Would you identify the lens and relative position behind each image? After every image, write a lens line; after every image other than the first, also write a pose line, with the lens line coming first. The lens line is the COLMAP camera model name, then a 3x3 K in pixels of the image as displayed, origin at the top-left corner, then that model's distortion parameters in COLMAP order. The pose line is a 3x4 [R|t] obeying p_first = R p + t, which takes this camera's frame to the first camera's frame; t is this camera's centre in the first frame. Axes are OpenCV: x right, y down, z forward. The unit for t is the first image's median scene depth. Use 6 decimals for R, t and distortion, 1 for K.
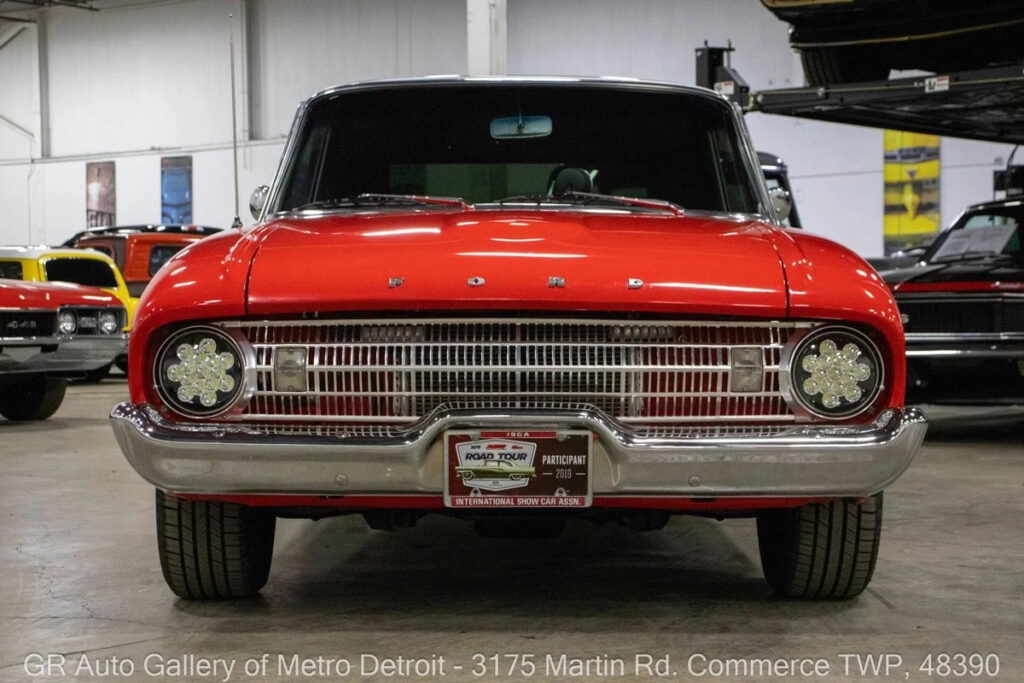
lens RADIAL K [[1943.9, 0, 512.0], [0, 1943.9, 341.5], [0, 0, 1]] dist [0.288123, 0.280227]
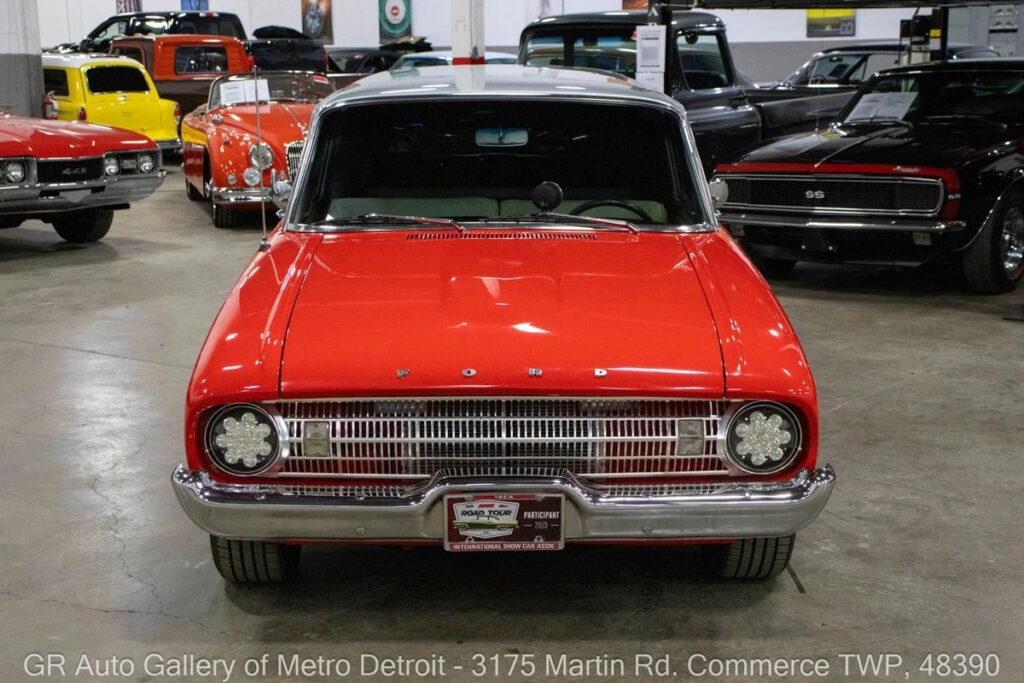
lens RADIAL K [[1650.5, 0, 512.0], [0, 1650.5, 341.5], [0, 0, 1]] dist [0.172083, 0.166615]
pose [[0.999873, -0.005957, 0.014764, -0.006598], [0.003415, 0.986023, 0.166572, -0.217297], [-0.015550, -0.166501, 0.985919, -0.010637]]
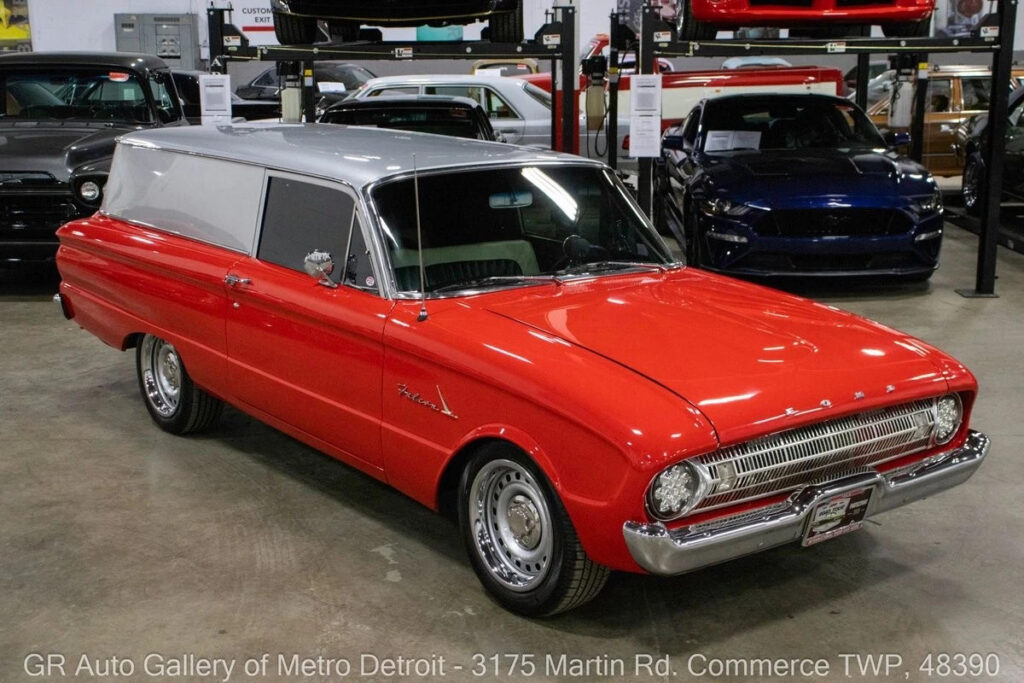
lens RADIAL K [[1391.6, 0, 515.9], [0, 1391.6, 329.1], [0, 0, 1]] dist [-0.017010, 0.456587]
pose [[0.785280, -0.124923, 0.606407, -0.847659], [0.008314, 0.981473, 0.191422, -0.293136], [-0.619085, -0.145278, 0.771769, 0.312338]]
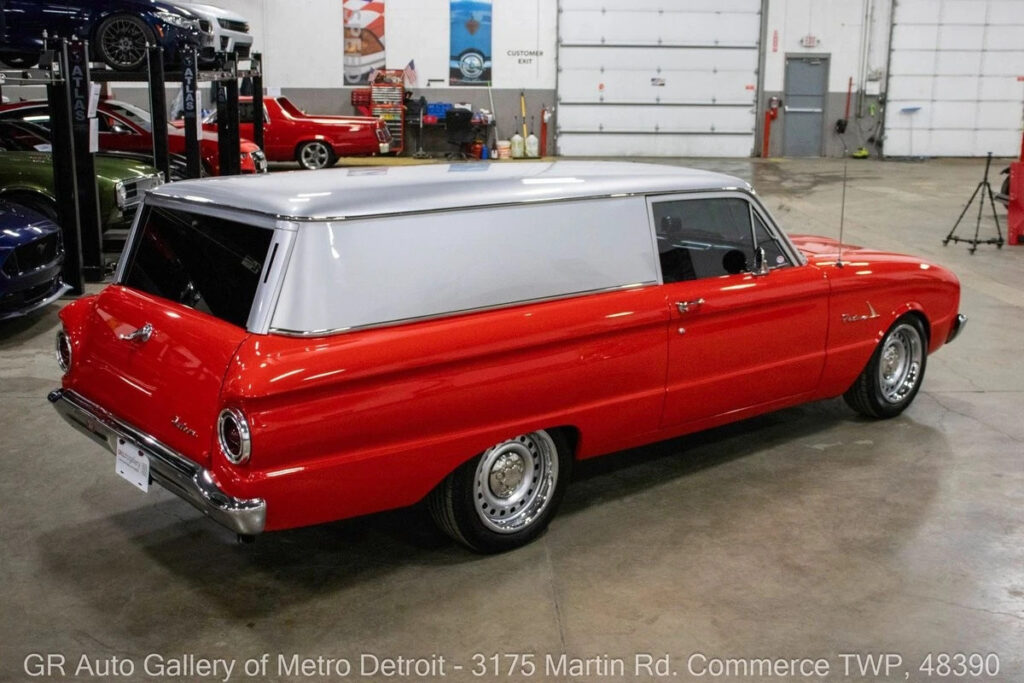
lens RADIAL K [[1206.5, 0, 499.4], [0, 1206.5, 320.1], [0, 0, 1]] dist [-0.003643, 0.037823]
pose [[-0.682515, -0.151768, 0.714940, -0.967576], [0.000859, 0.978035, 0.208438, -0.316533], [-0.730871, 0.142876, -0.667394, 2.555256]]
